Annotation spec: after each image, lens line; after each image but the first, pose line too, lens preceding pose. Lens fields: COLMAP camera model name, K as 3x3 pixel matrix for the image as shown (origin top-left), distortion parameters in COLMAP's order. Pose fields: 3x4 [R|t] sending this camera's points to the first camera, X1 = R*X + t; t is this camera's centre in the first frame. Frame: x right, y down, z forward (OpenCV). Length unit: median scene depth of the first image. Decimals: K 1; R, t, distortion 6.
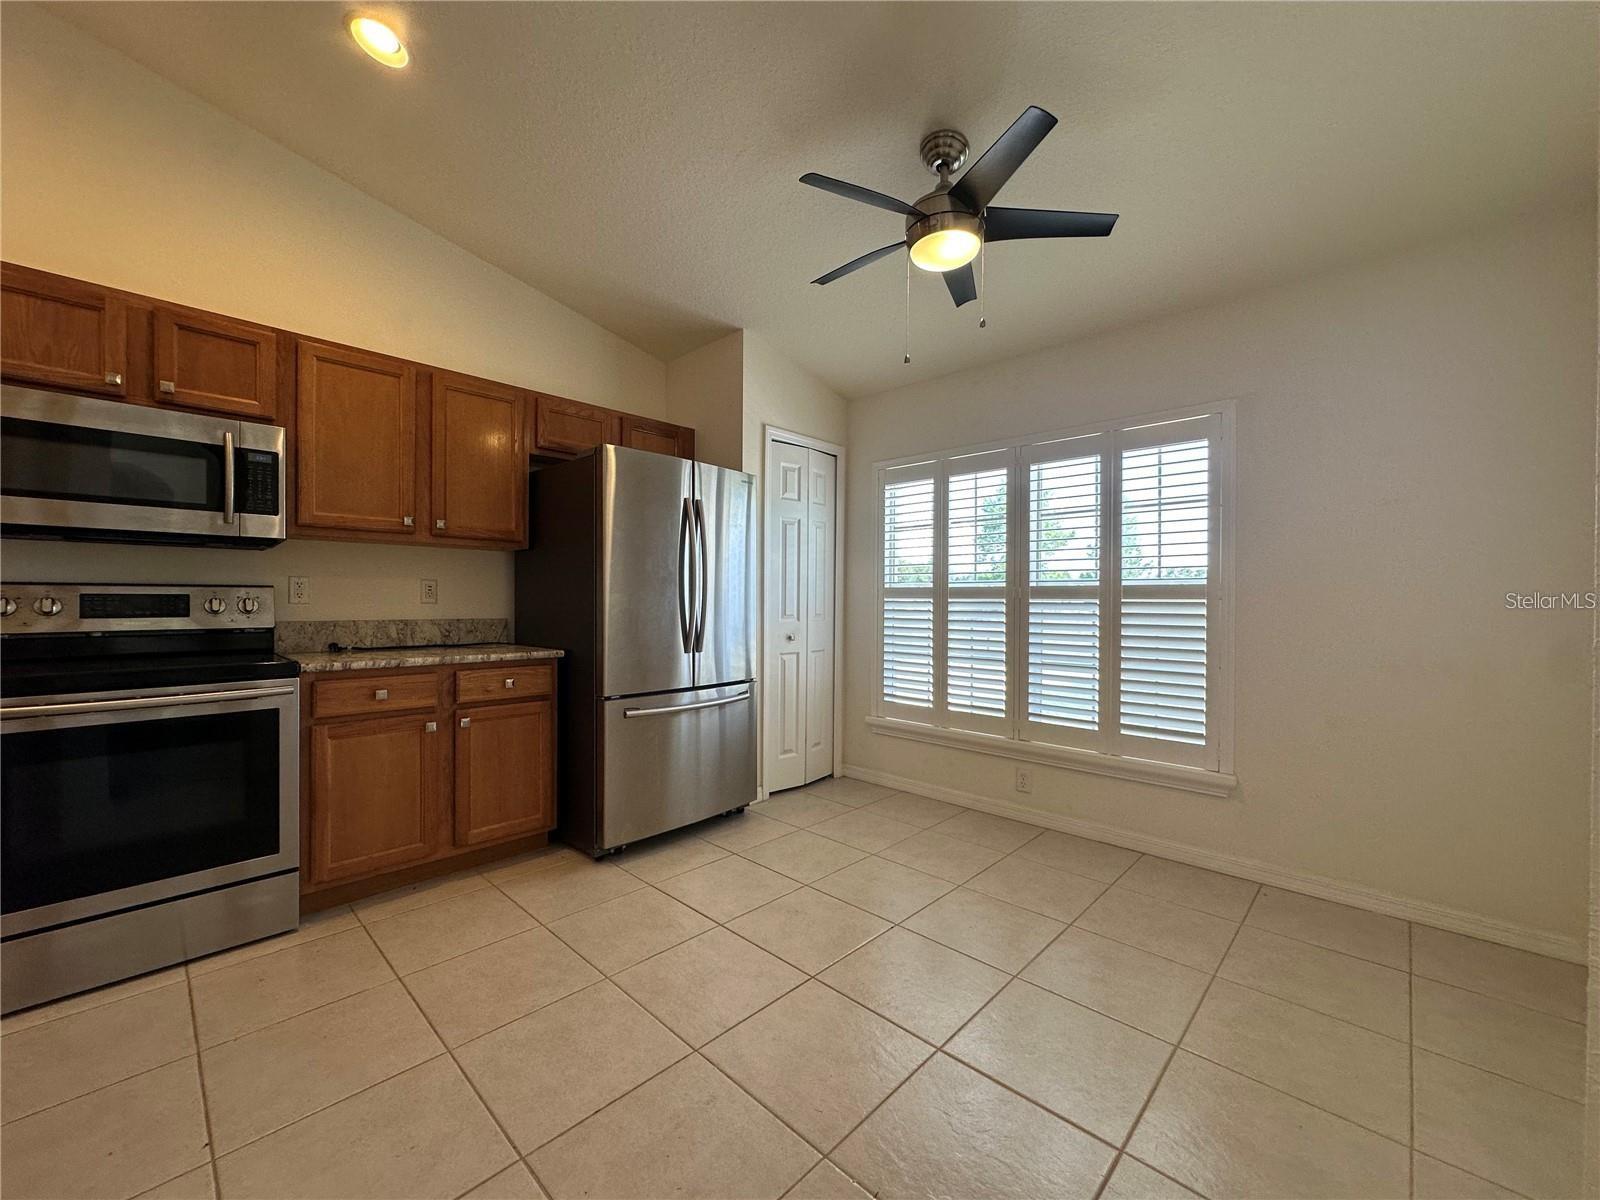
lens RADIAL K [[637.8, 0, 800.4], [0, 637.8, 600.4], [0, 0, 1]] dist [0.001179, 0.000062]
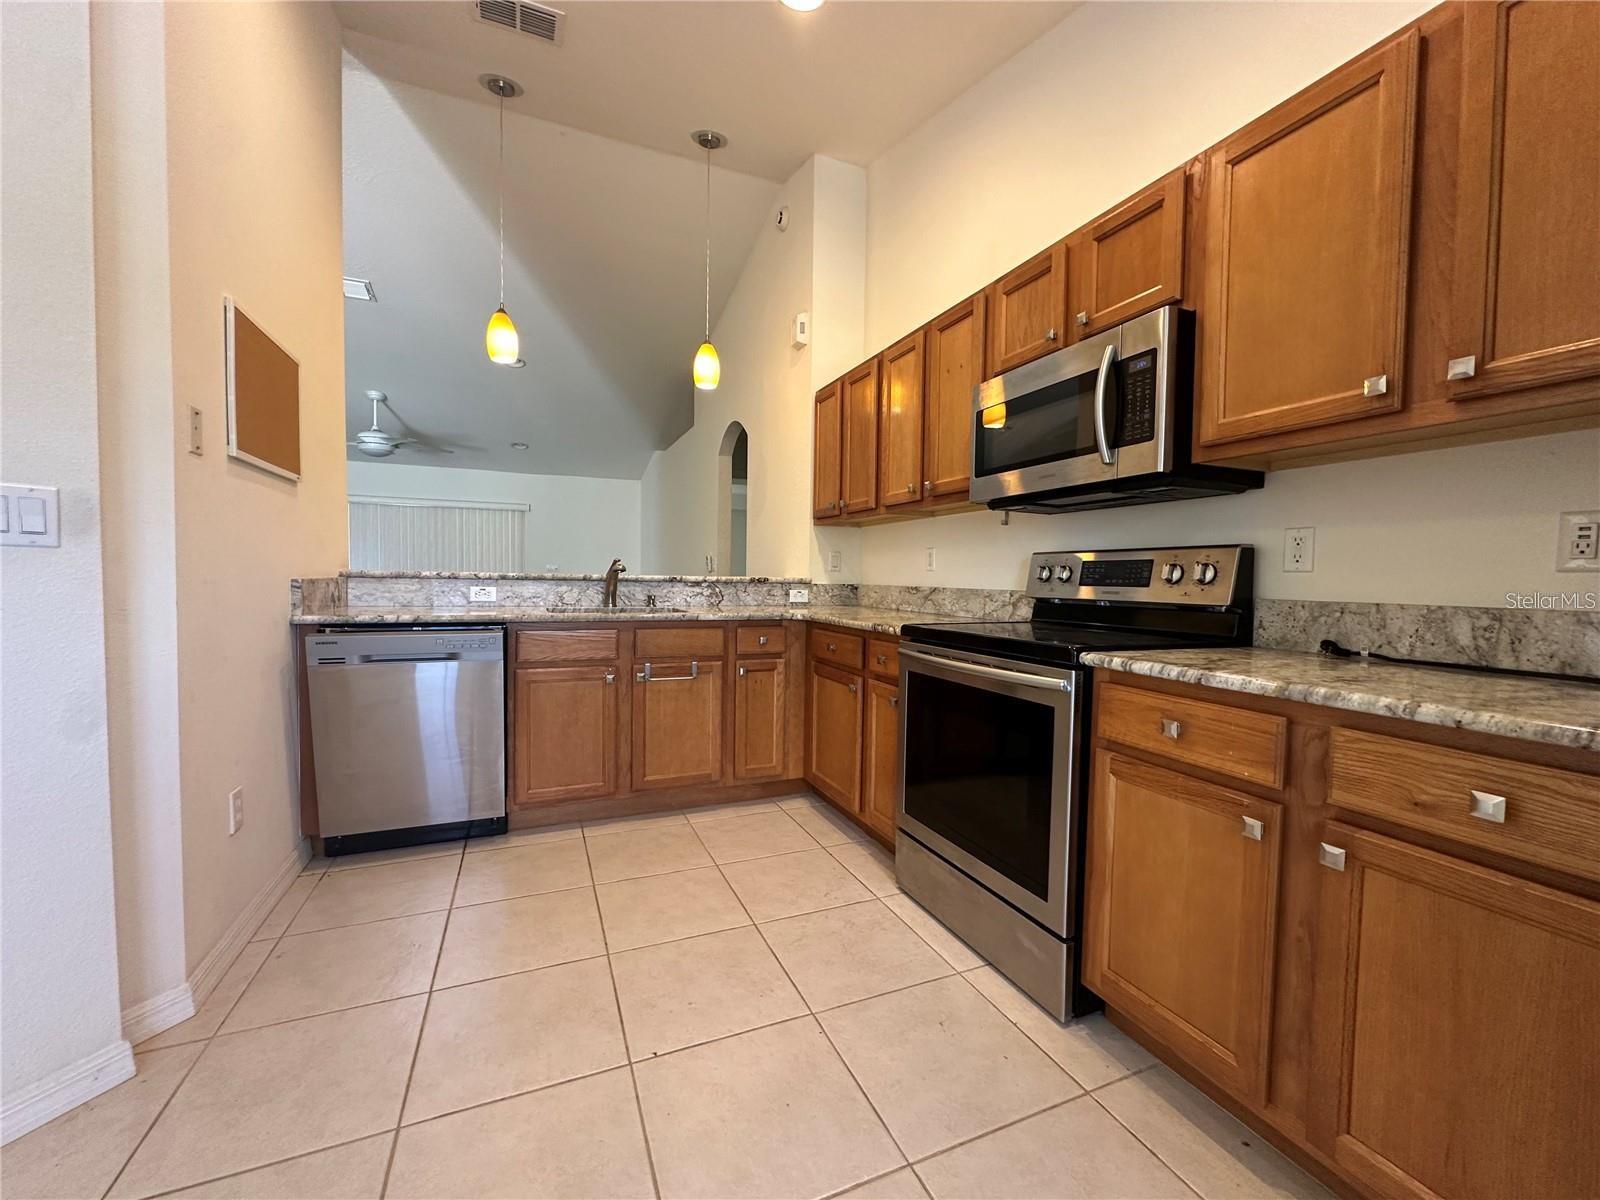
lens RADIAL K [[637.8, 0, 799.8], [0, 637.8, 598.8], [0, 0, 1]] dist [0.001179, 0.000062]
pose [[-0.391559, 0.017652, -0.919983, -0.028523], [-0.021322, 0.999373, 0.028250, 0.025982], [0.919906, 0.030678, -0.390938, 0.869313]]
